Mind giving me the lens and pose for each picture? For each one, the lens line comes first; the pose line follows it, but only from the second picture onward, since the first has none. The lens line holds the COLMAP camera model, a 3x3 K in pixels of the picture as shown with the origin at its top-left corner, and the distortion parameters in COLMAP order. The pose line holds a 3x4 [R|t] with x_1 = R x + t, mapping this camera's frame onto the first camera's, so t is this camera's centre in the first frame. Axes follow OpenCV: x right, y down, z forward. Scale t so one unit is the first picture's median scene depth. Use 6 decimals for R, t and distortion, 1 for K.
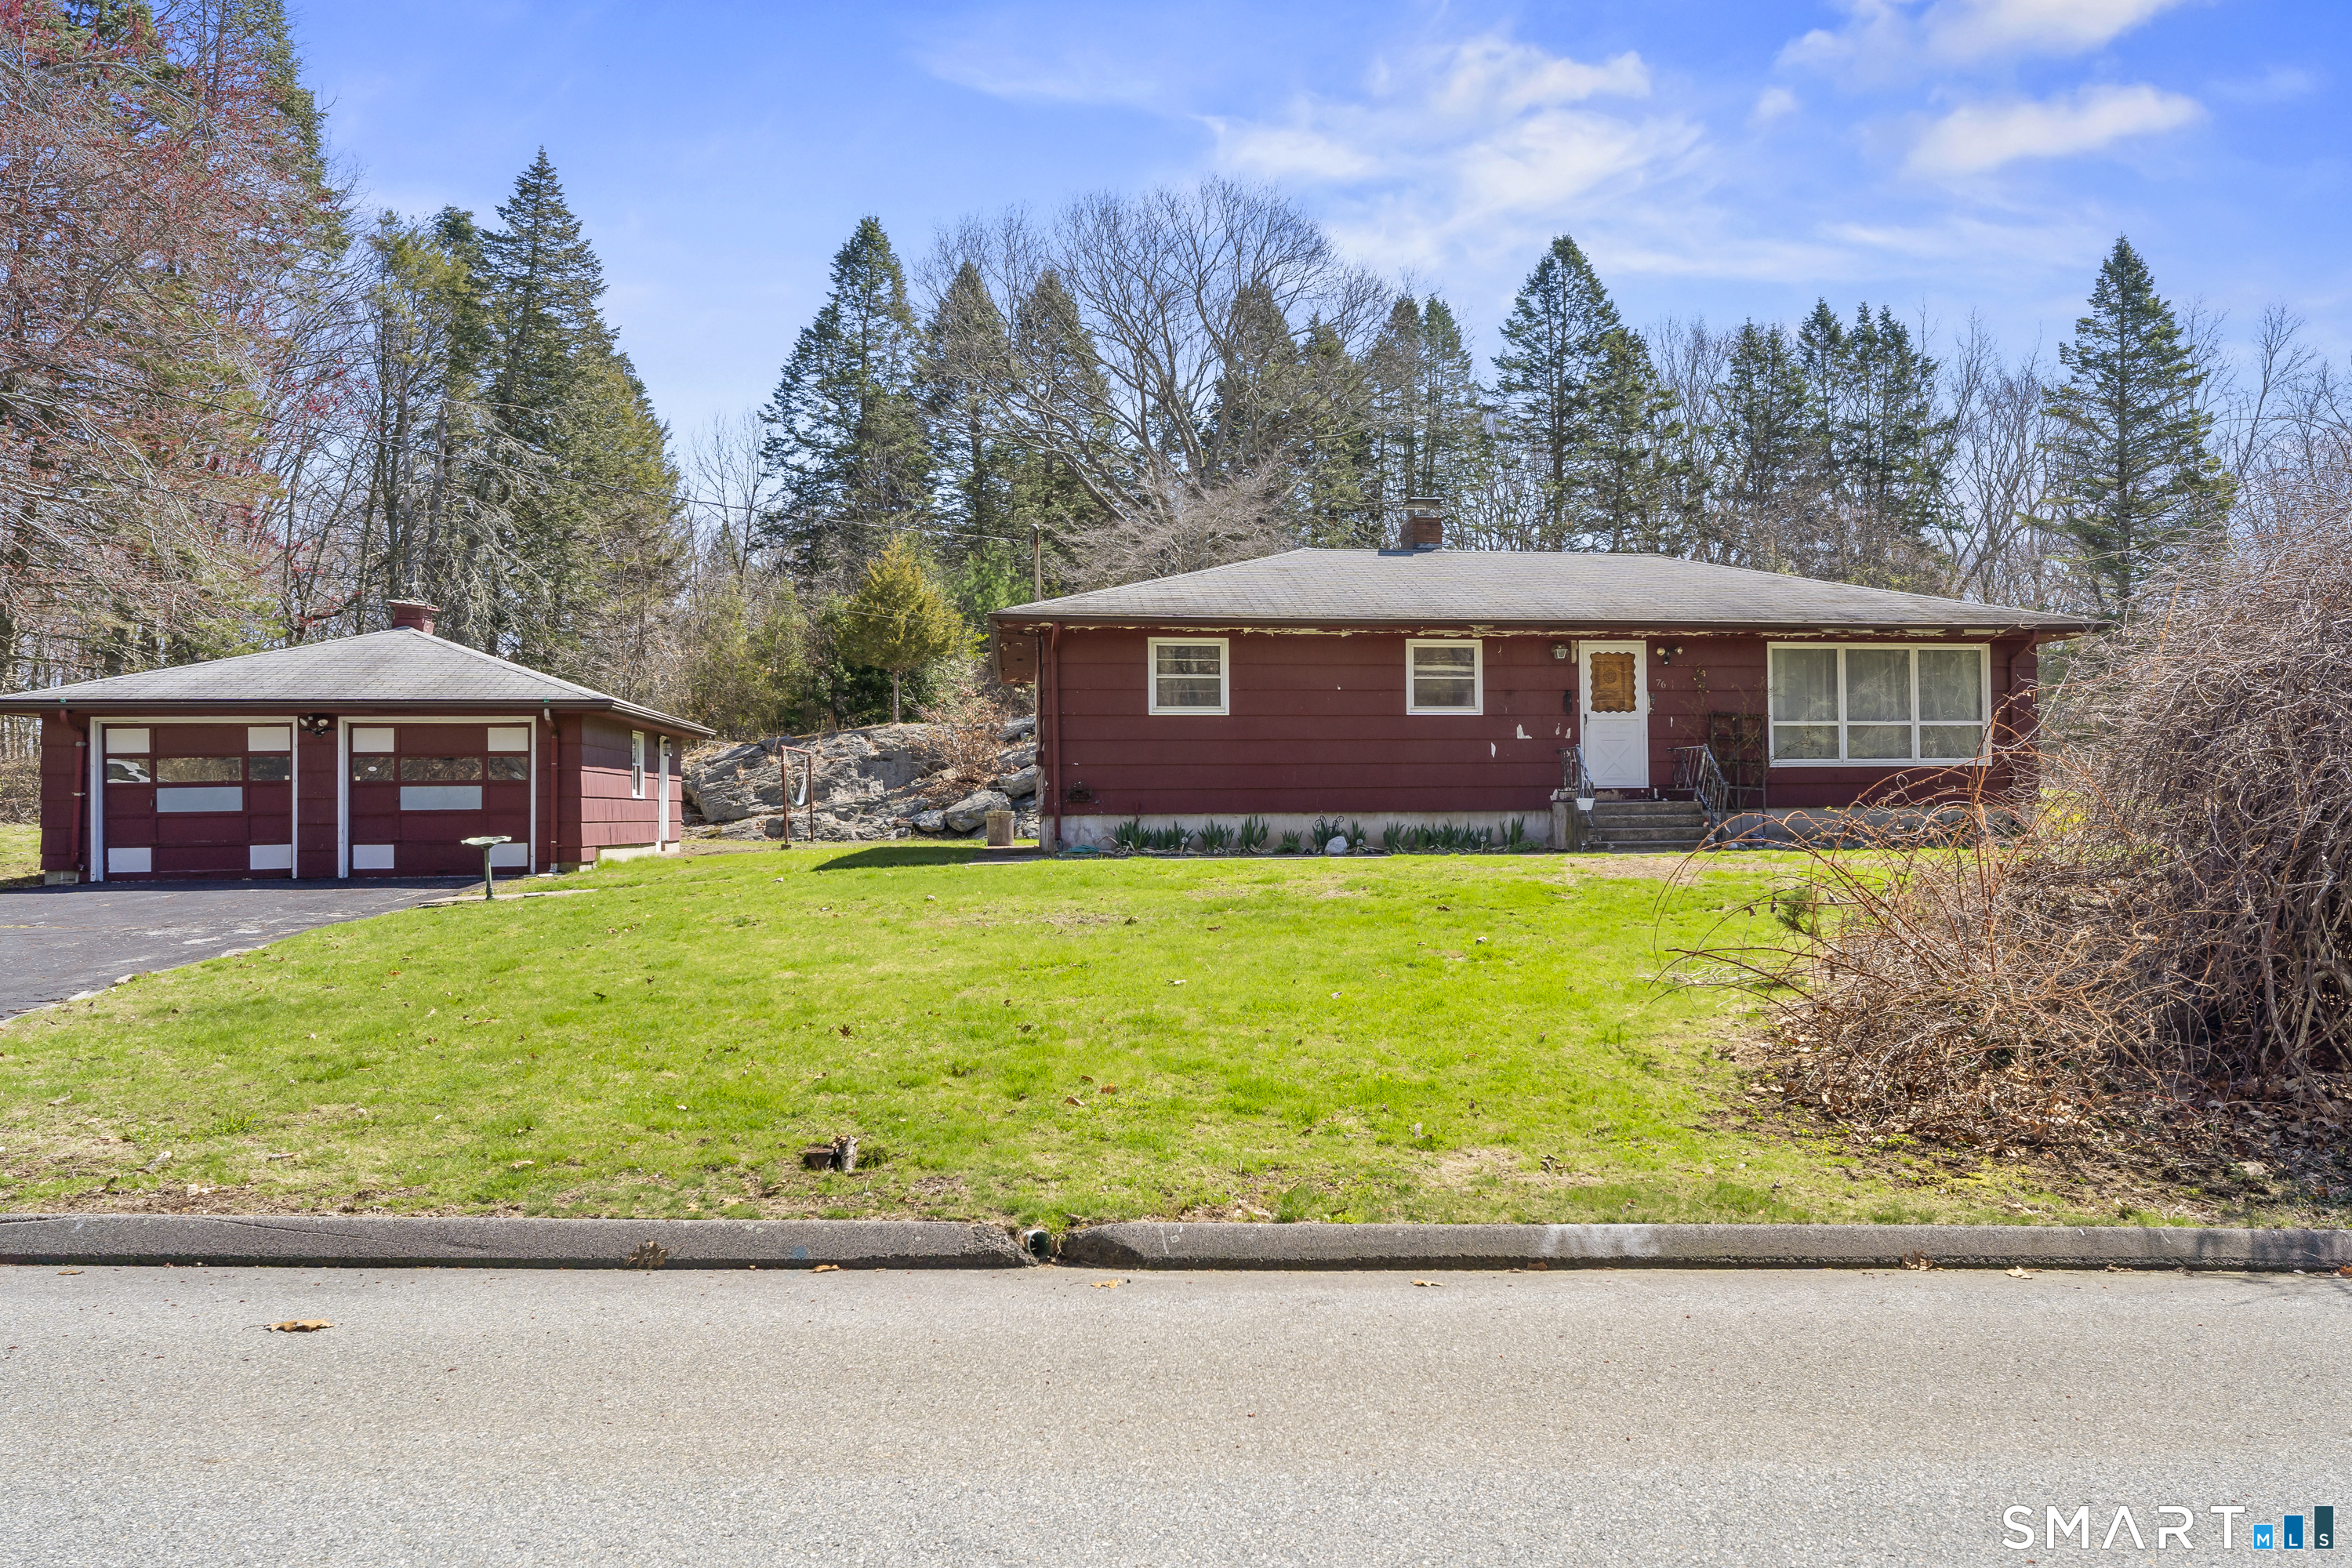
lens RADIAL K [[1601.2, 0, 1175.8], [0, 1601.2, 777.0], [0, 0, 1]] dist [0.001936, -0.001632]
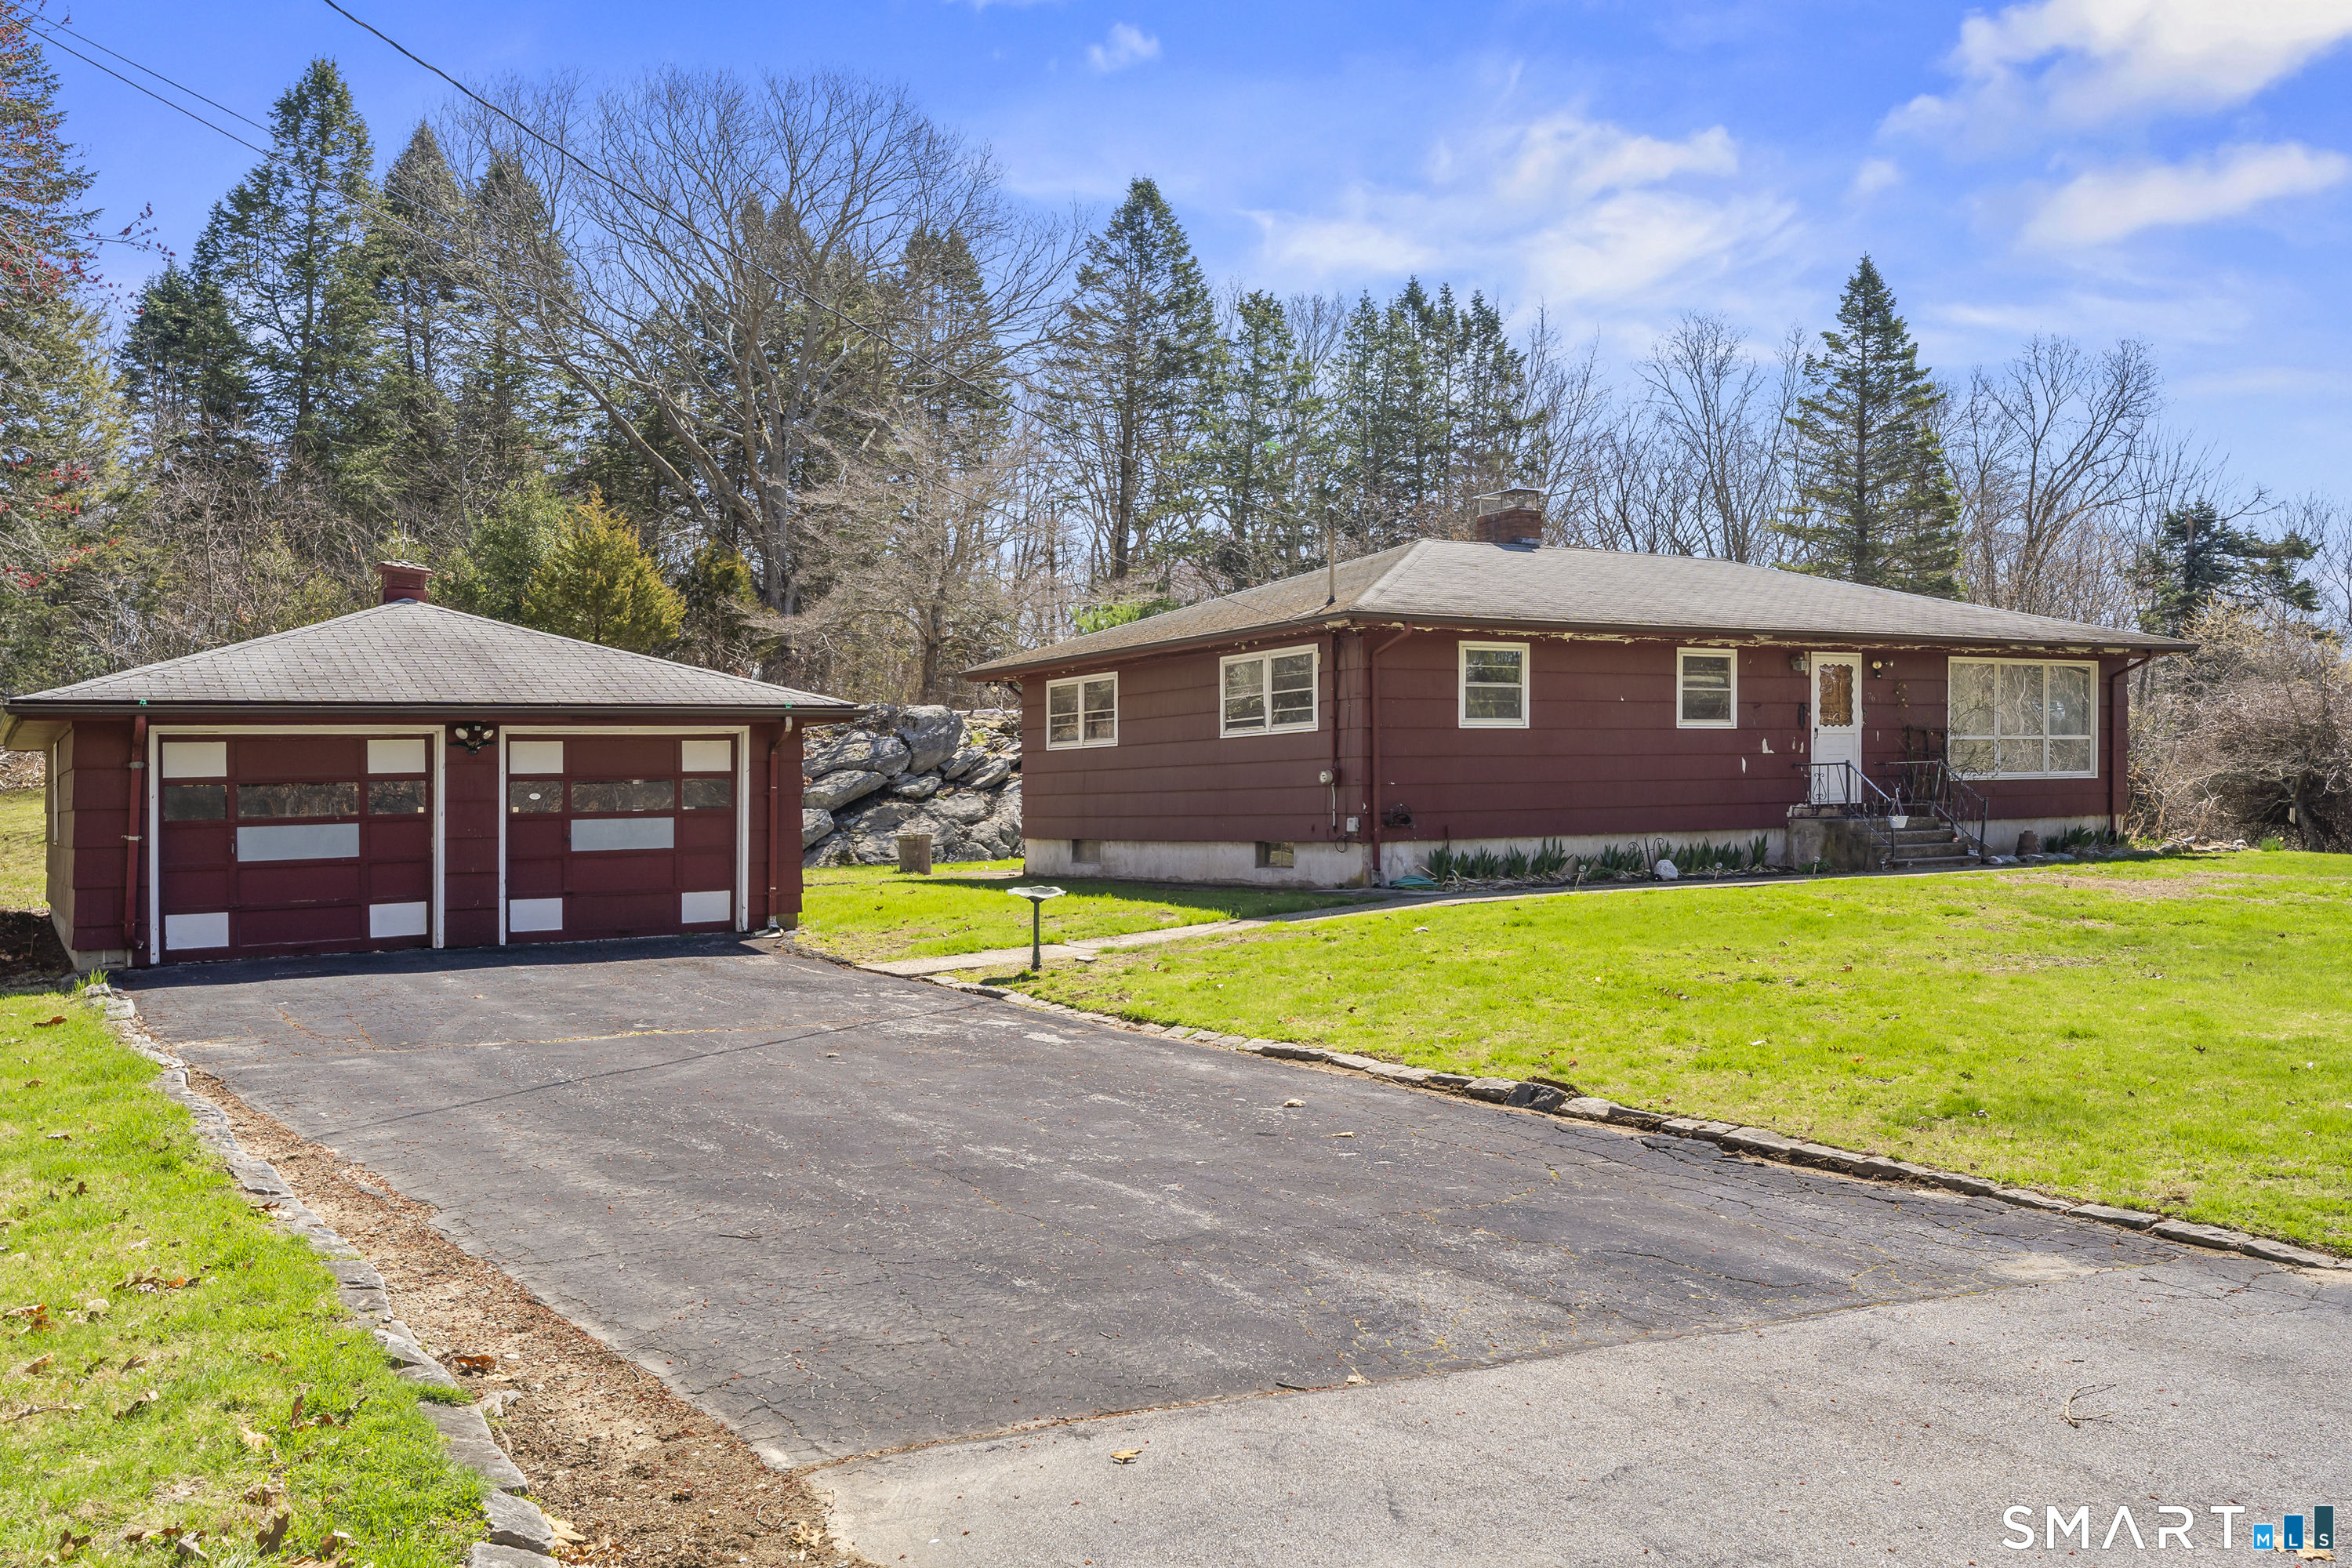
lens RADIAL K [[1862.9, 0, 1175.9], [0, 1862.9, 784.3], [0, 0, 1]] dist [0.002100, -0.012017]
pose [[0.933538, -0.006728, 0.358415, -0.519681], [0.005714, 0.999976, 0.003887, -0.012029], [-0.358432, -0.001581, 0.933554, 0.088903]]
